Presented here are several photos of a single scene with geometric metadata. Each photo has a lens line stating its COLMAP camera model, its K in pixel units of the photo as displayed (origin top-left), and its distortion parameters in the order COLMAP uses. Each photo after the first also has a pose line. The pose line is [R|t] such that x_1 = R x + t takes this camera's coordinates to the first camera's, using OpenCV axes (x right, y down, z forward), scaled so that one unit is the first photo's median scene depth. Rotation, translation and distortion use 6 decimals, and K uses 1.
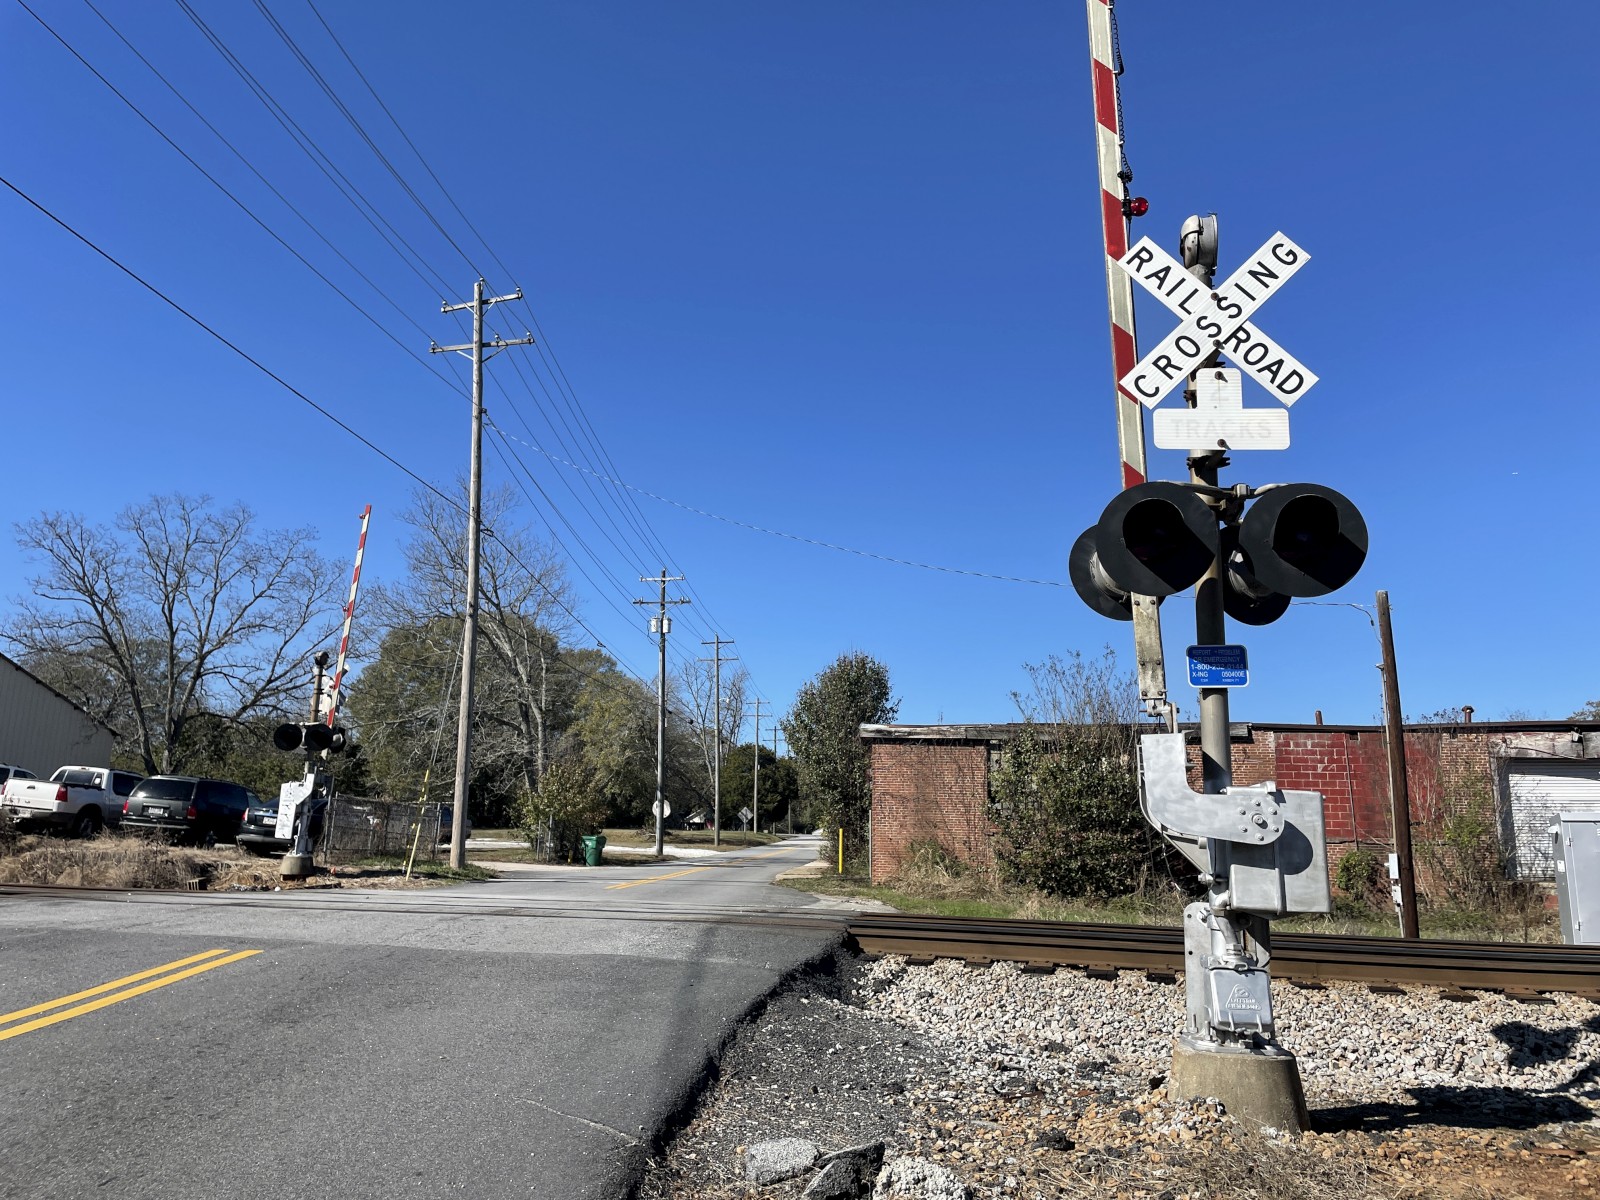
lens RADIAL K [[1214.4, 0, 775.8], [0, 1214.4, 575.4], [0, 0, 1]] dist [0.097069, -0.119606]
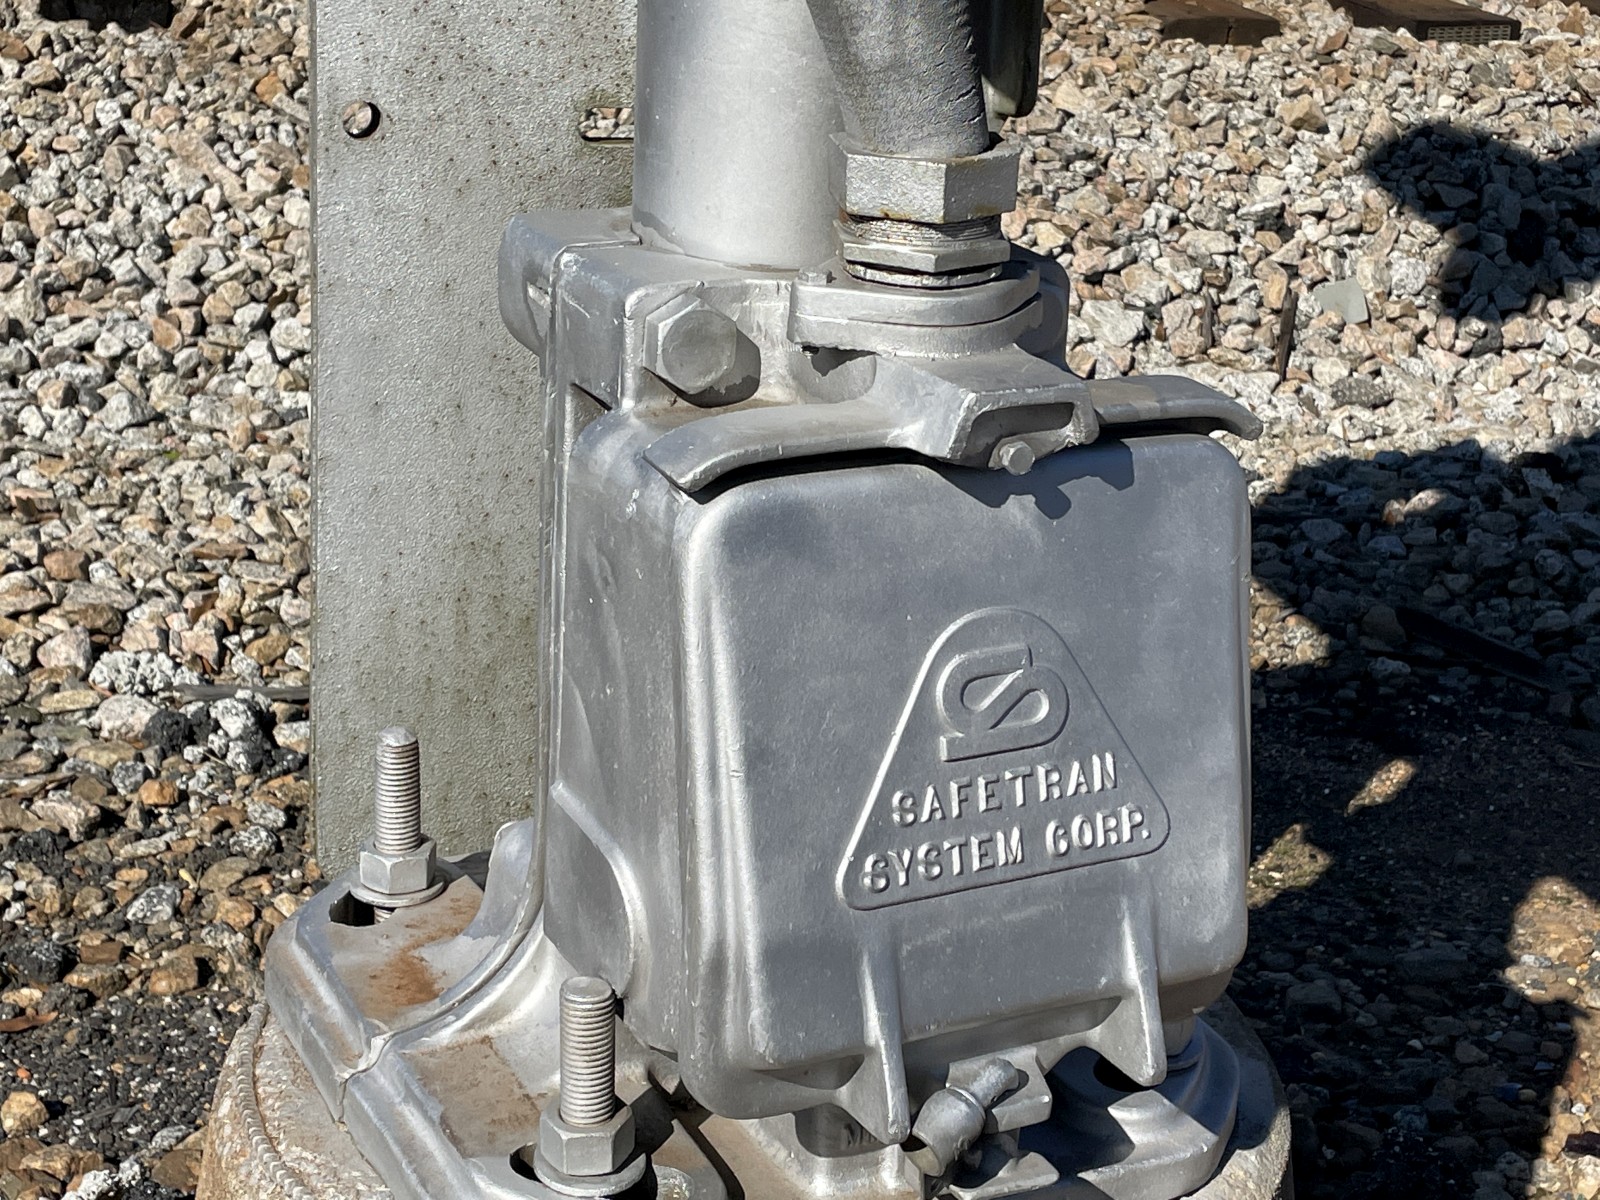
lens RADIAL K [[2603.0, 0, 807.2], [0, 2603.0, 604.3], [0, 0, 1]] dist [0.081764, 0.000000]
pose [[0.858821, -0.167074, 0.484266, 0.065064], [-0.139162, 0.833684, 0.534420, 0.055250], [-0.493012, -0.526362, 0.692735, 0.207011]]
